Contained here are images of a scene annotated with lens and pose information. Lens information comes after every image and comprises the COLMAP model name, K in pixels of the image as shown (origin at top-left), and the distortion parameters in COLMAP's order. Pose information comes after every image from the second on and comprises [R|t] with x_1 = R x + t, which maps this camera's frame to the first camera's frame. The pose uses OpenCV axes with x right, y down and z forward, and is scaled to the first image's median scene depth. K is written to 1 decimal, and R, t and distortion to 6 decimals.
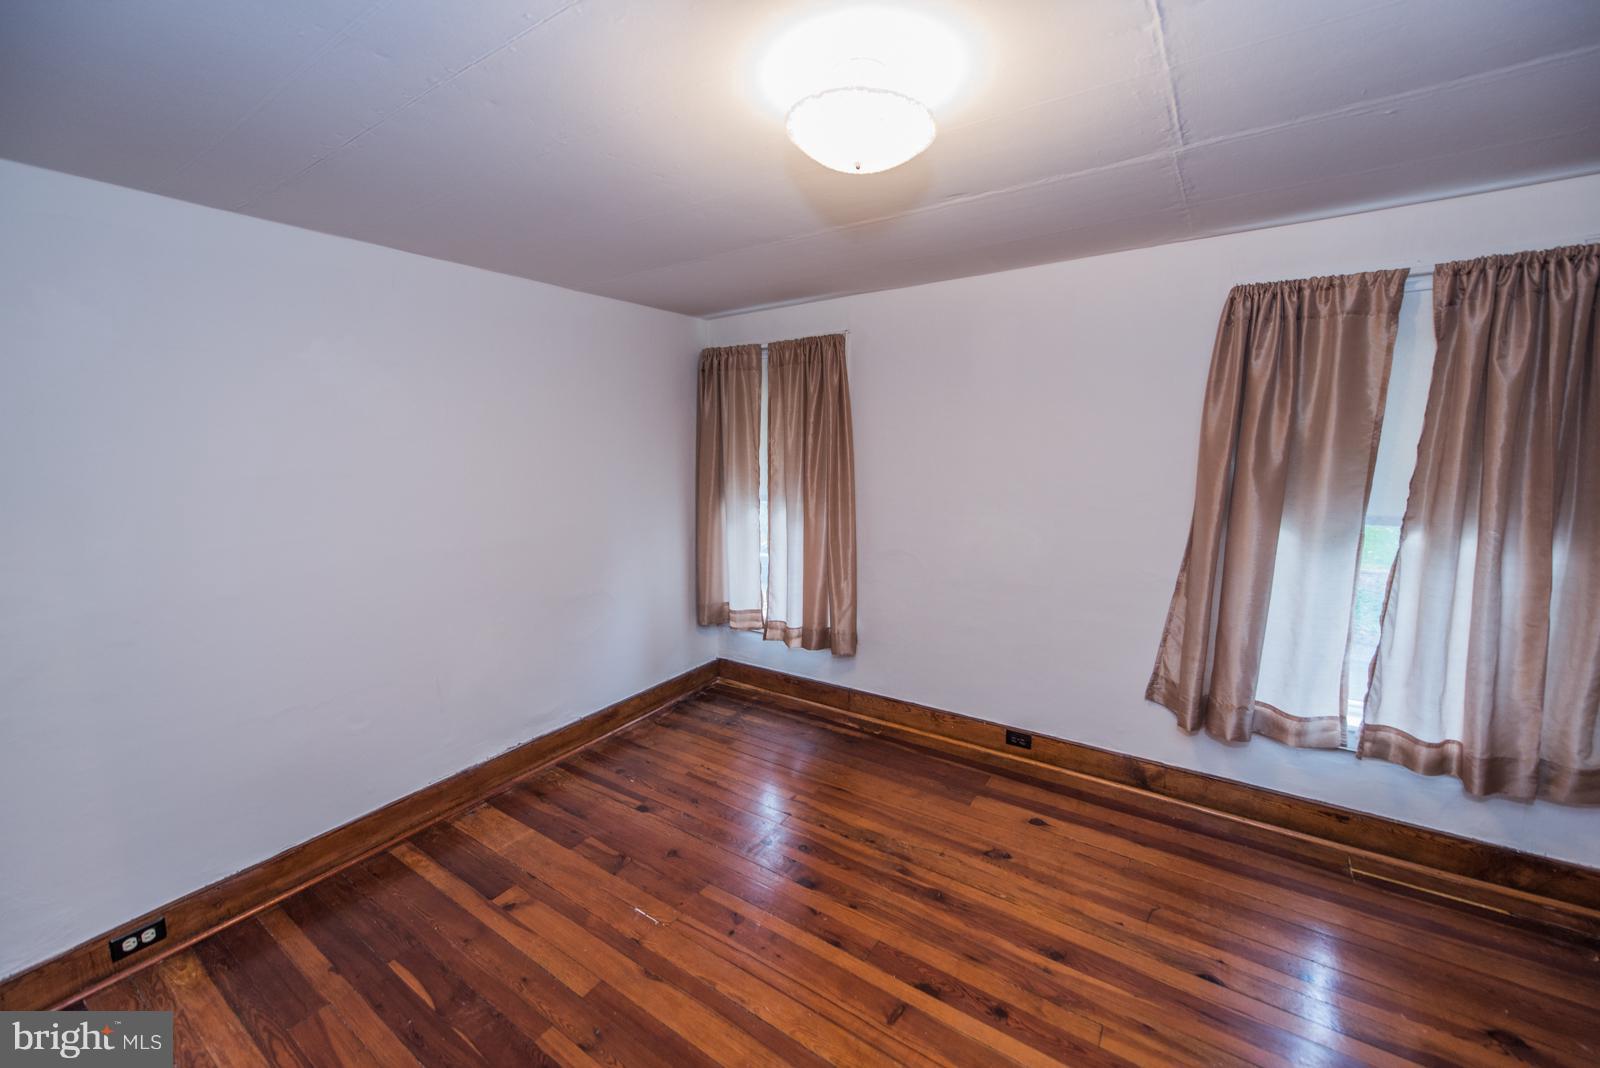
lens RADIAL K [[618.0, 0, 796.3], [0, 618.0, 543.6], [0, 0, 1]] dist [-0.001893, -0.002743]
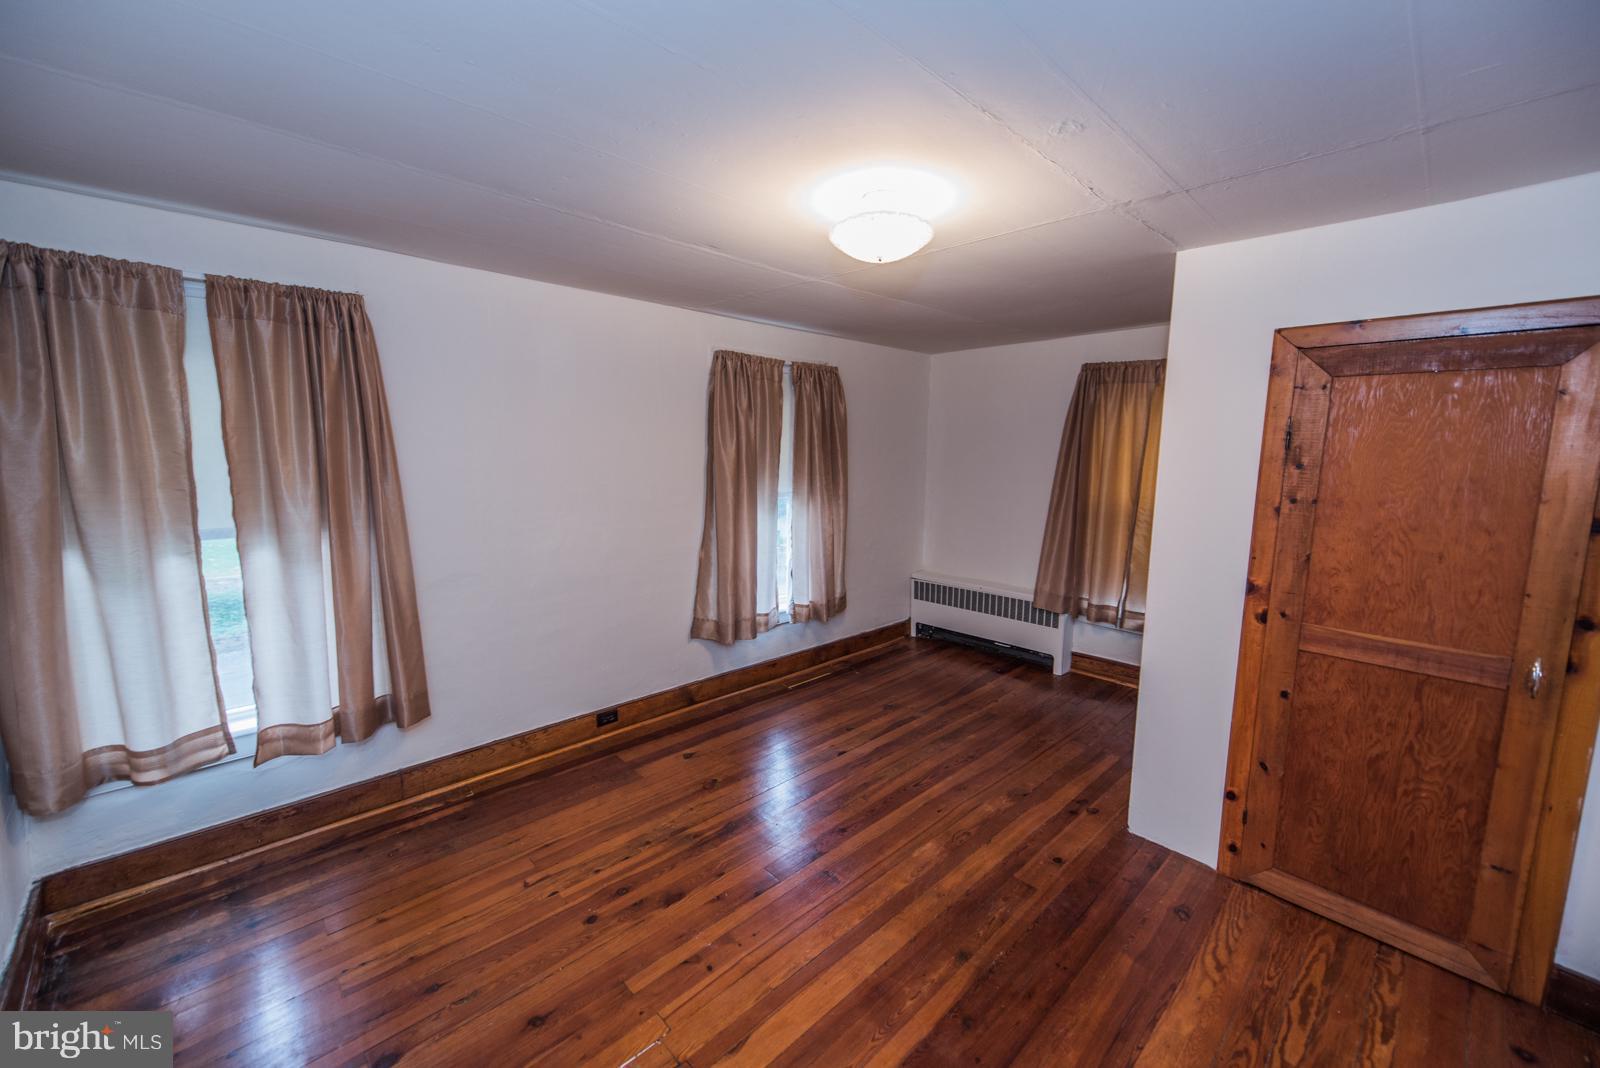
lens RADIAL K [[618.0, 0, 798.0], [0, 618.0, 546.0], [0, 0, 1]] dist [-0.001893, -0.002743]
pose [[0.211794, -0.140051, 0.967228, -0.736661], [0.143892, 0.983362, 0.110879, -0.071738], [-0.966664, 0.115693, 0.228422, 0.477437]]
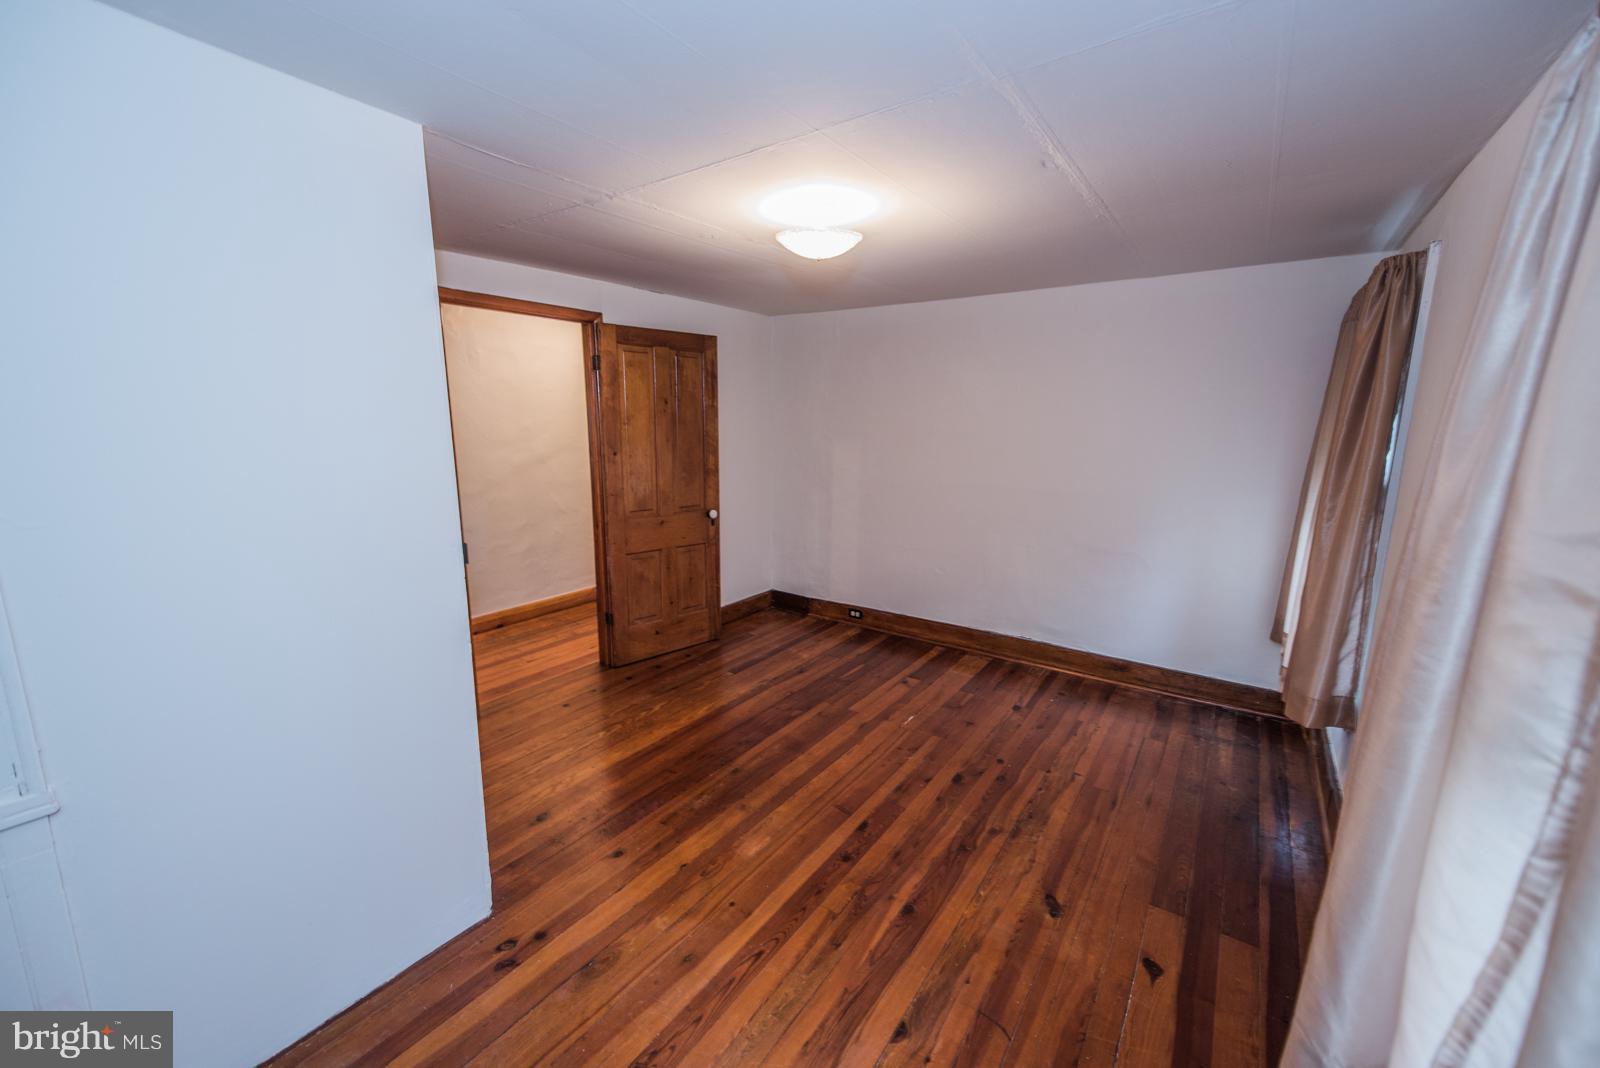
lens RADIAL K [[618.0, 0, 795.7], [0, 618.0, 539.7], [0, 0, 1]] dist [-0.001893, -0.002743]
pose [[-0.025825, 0.210585, -0.977234, 1.035570], [-0.164721, 0.963302, 0.211936, -0.108653], [0.986002, 0.166444, 0.009811, 0.536618]]
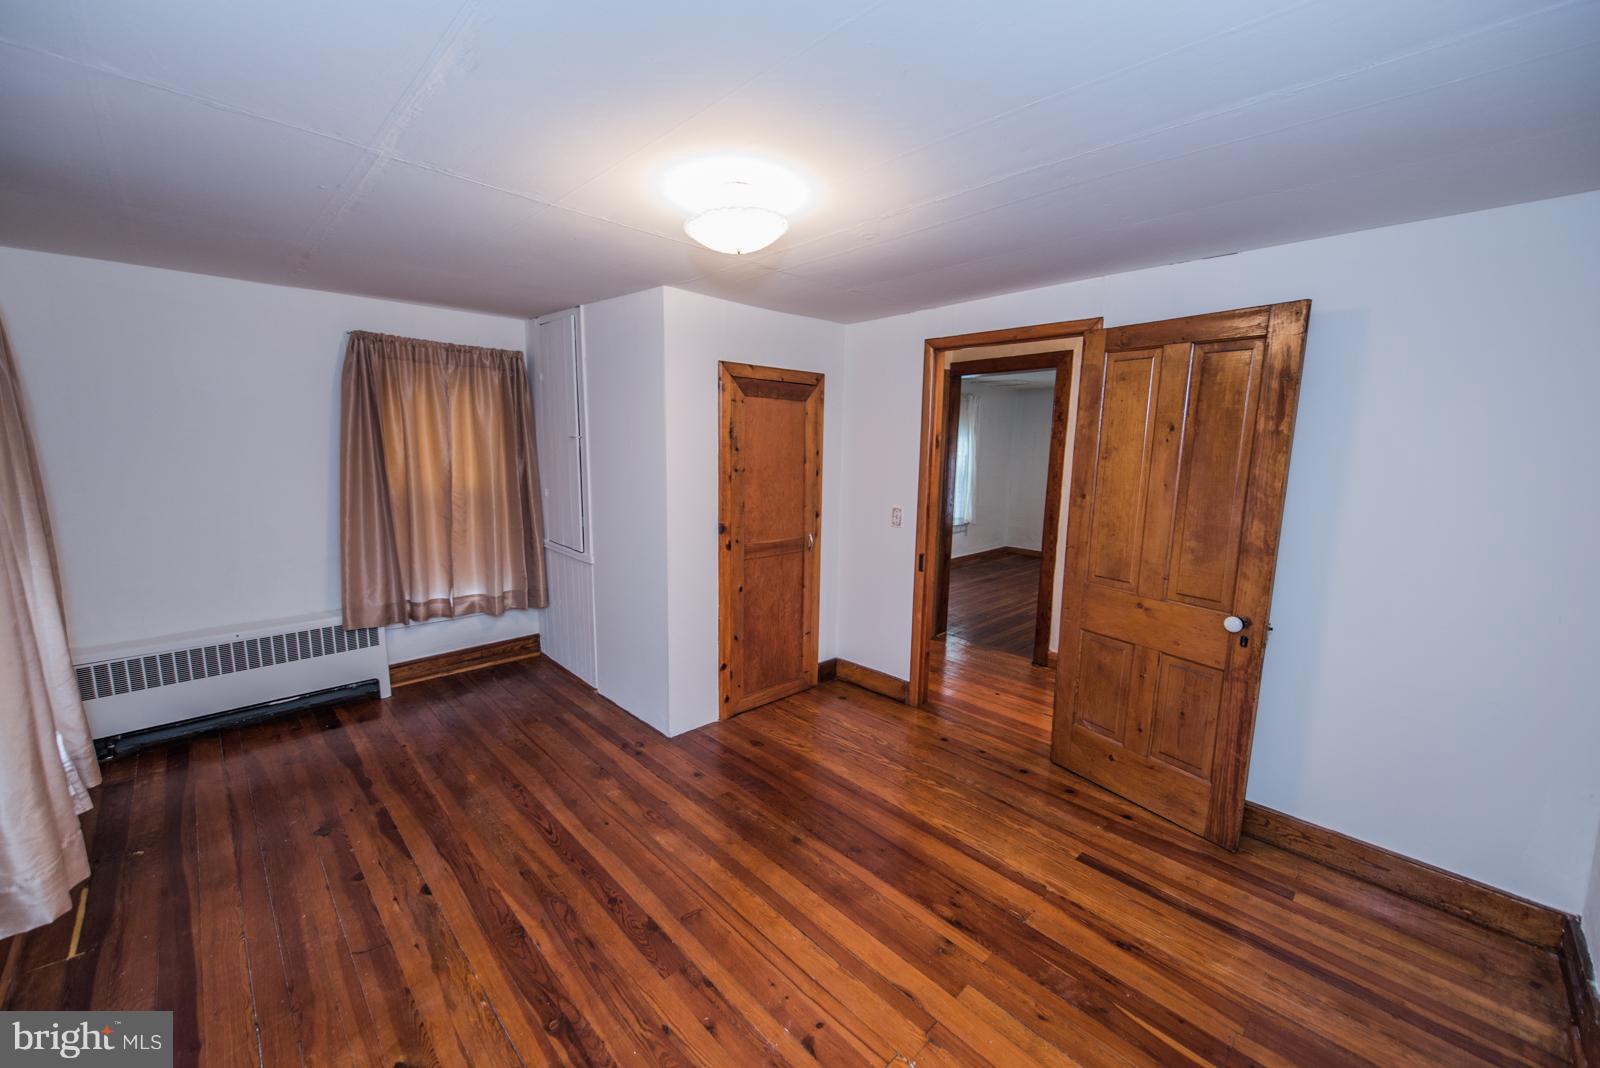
lens RADIAL K [[618.0, 0, 795.0], [0, 618.0, 542.4], [0, 0, 1]] dist [-0.001893, -0.002743]
pose [[-0.979838, -0.038424, 0.196065, -0.173688], [0.025009, 0.950027, 0.311165, -0.212647], [-0.198224, 0.309794, -0.929911, 1.303782]]
